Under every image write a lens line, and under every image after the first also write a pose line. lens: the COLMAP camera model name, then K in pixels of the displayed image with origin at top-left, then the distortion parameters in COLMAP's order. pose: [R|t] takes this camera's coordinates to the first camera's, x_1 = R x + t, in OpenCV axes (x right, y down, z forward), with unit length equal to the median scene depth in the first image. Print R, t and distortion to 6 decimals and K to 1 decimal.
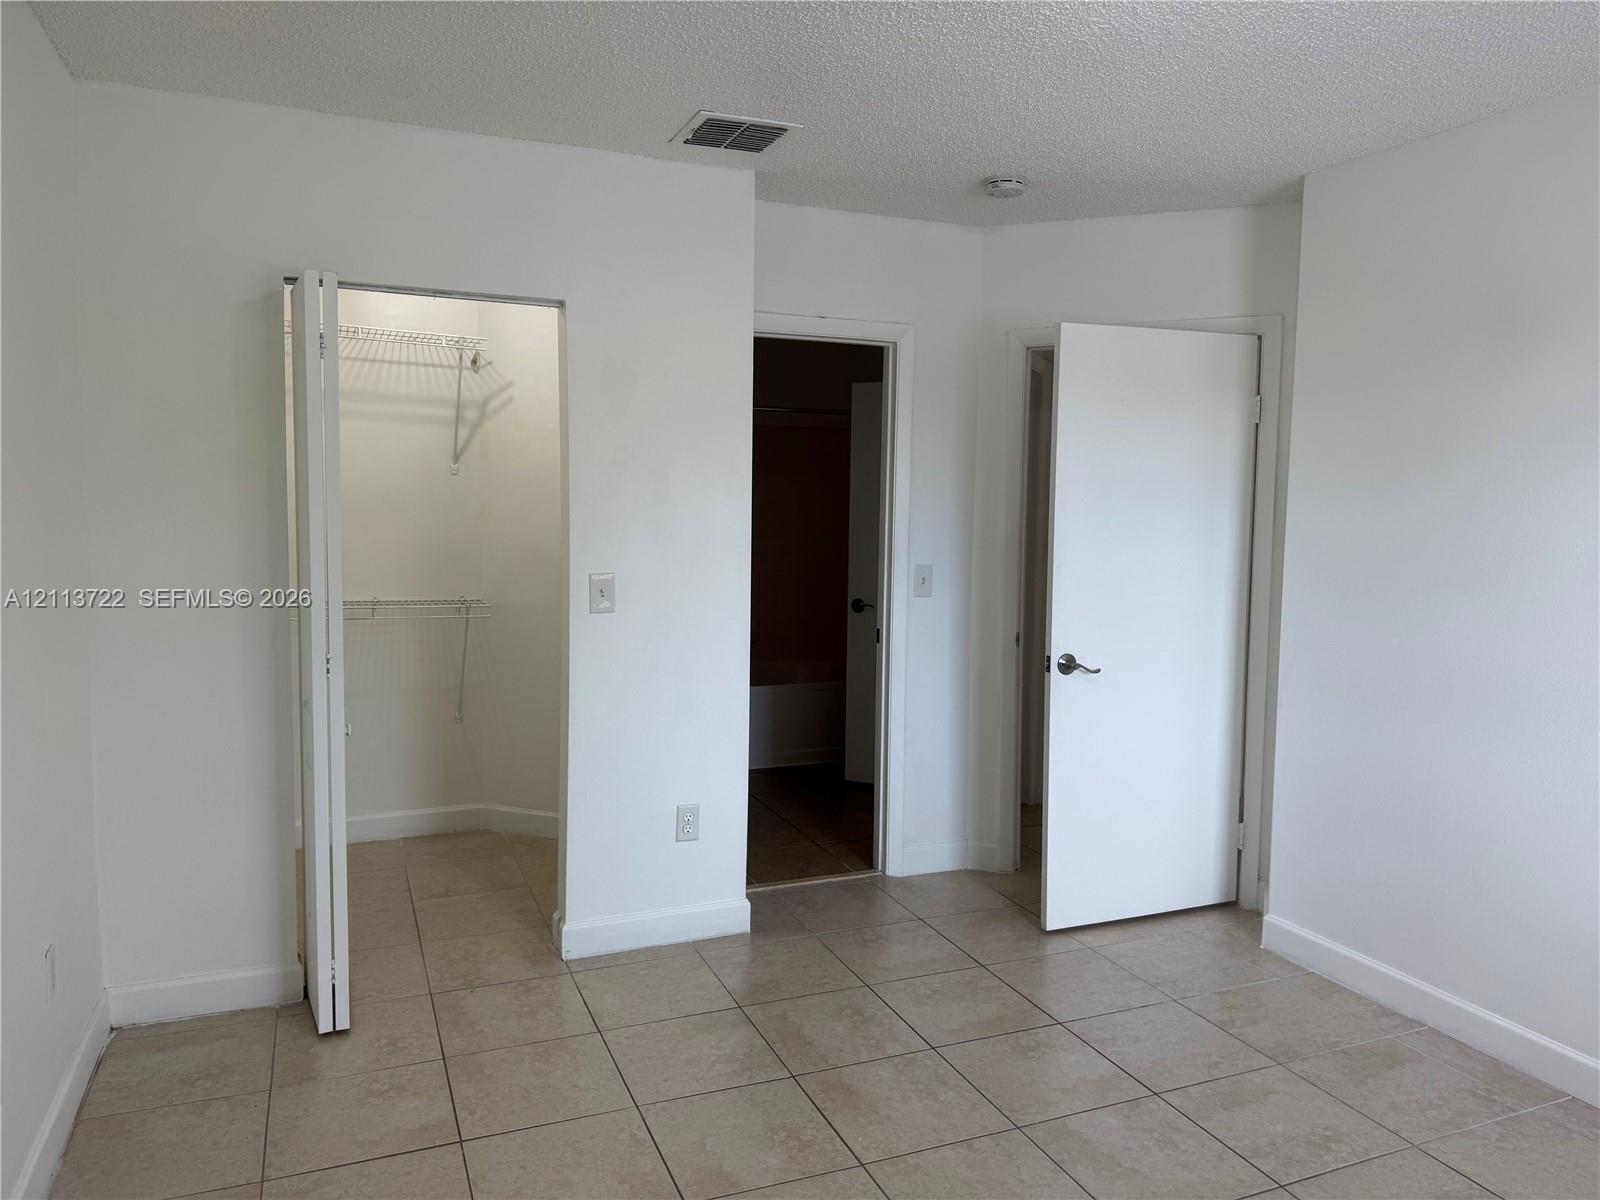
lens RADIAL K [[1111.8, 0, 790.2], [0, 1111.8, 596.8], [0, 0, 1]] dist [0.032232, -0.056704]
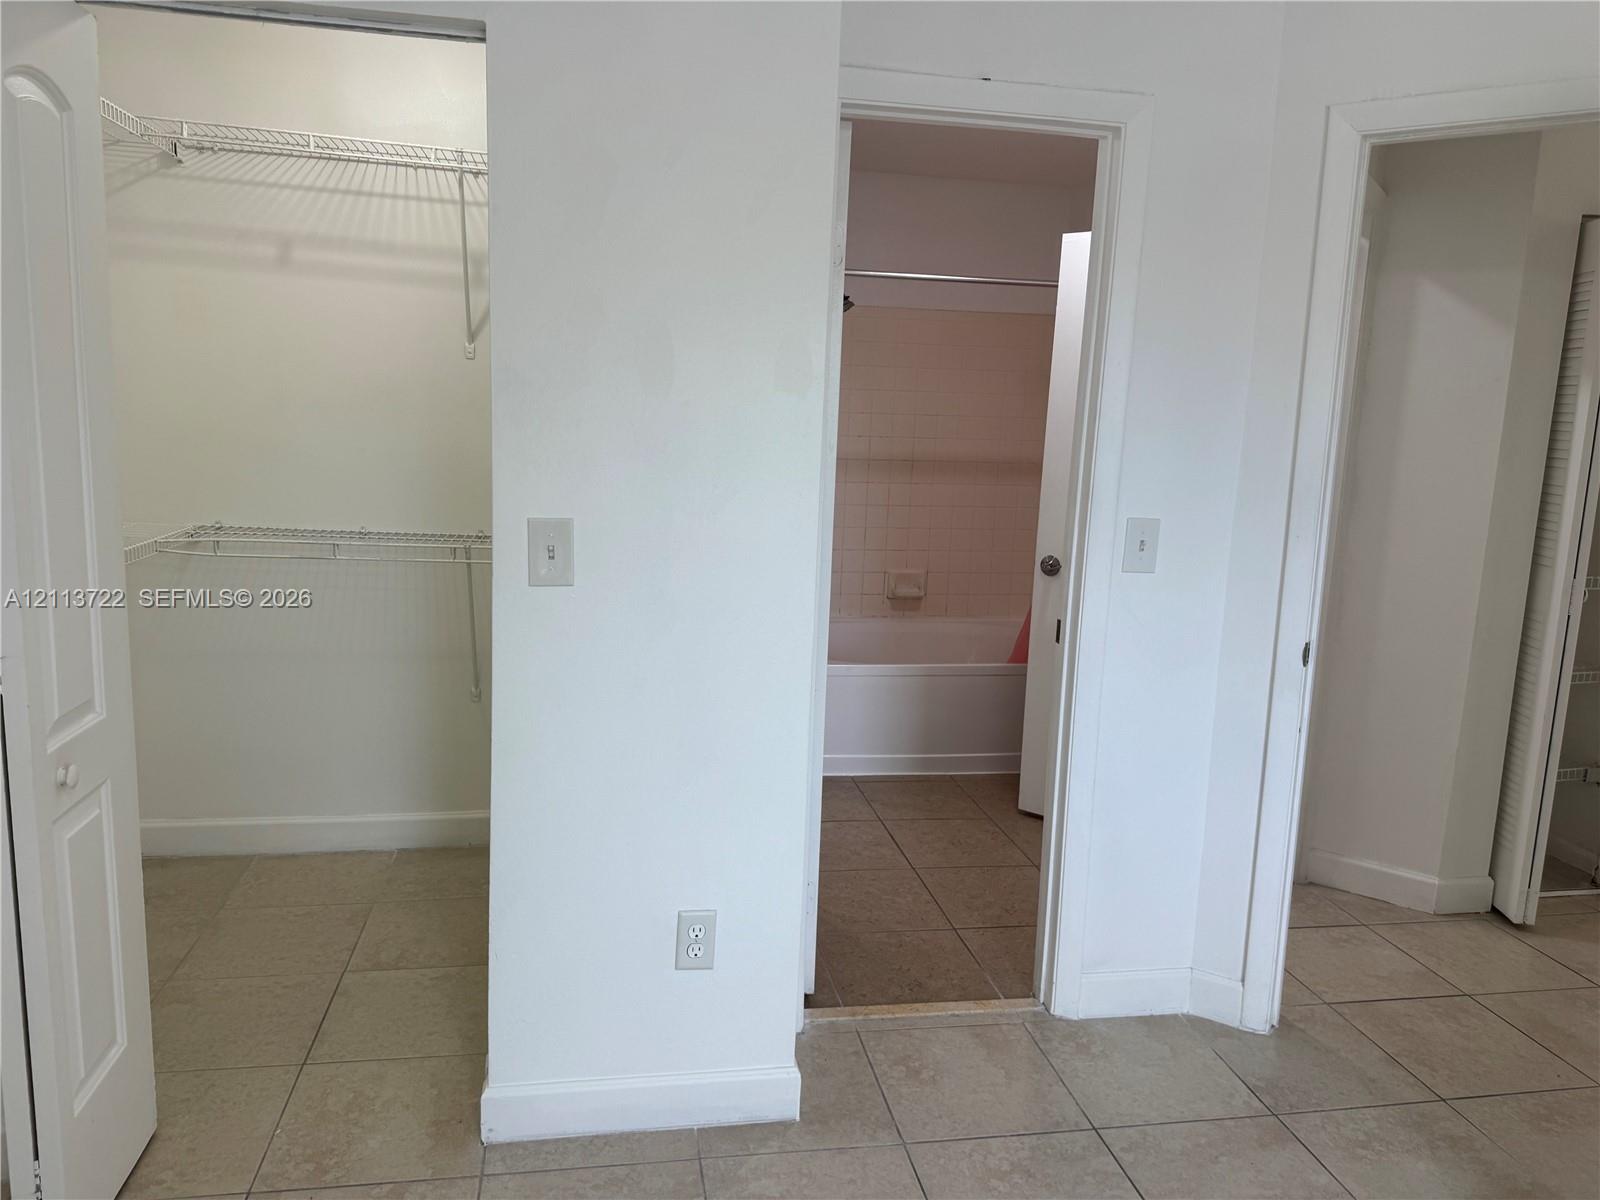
lens RADIAL K [[1111.8, 0, 790.2], [0, 1111.8, 596.8], [0, 0, 1]] dist [0.032232, -0.056704]
pose [[0.976514, 0.056668, -0.207870, 0.062541], [-0.040952, 0.996021, 0.079150, -0.026255], [0.211528, -0.068778, 0.974949, 0.386401]]
